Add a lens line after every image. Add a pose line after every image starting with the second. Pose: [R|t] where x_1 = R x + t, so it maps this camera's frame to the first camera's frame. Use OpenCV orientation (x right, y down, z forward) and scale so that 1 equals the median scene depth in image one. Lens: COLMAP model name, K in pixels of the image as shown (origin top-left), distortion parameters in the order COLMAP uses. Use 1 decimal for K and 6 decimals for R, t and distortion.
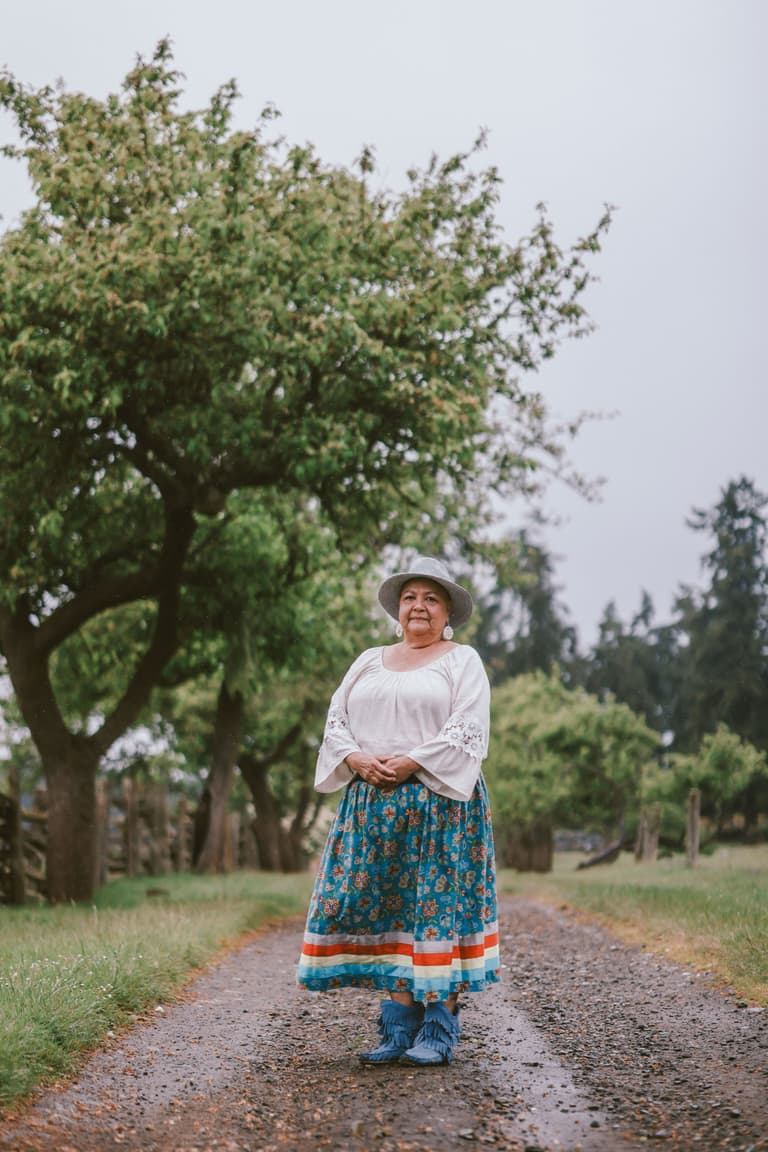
lens RADIAL K [[2538.9, 0, 384.0], [0, 2538.9, 576.0], [0, 0, 1]] dist [-0.025312, 0.160167]
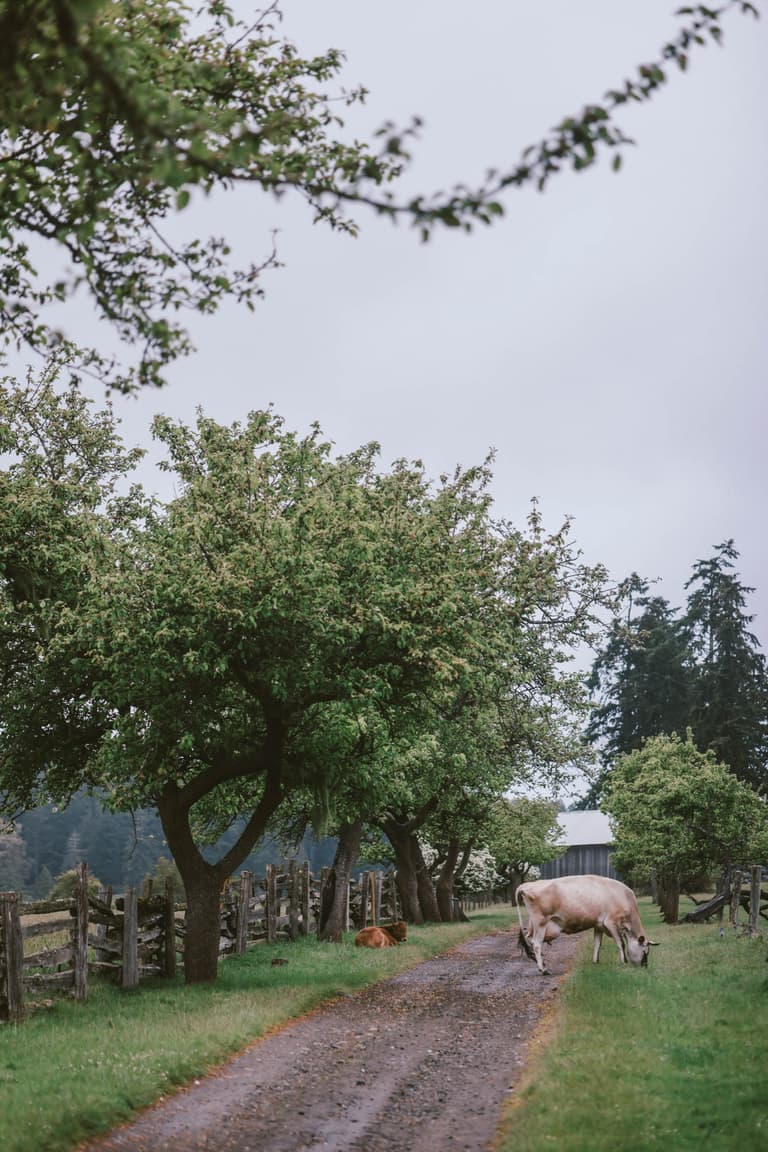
lens RADIAL K [[2480.2, 0, 384.0], [0, 2480.2, 576.0], [0, 0, 1]] dist [0.036933, -0.229923]
pose [[0.996500, 0.012272, -0.082684, 0.108372], [-0.012802, 0.999901, -0.005886, -0.109003], [0.082604, 0.006924, 0.996558, -0.464083]]
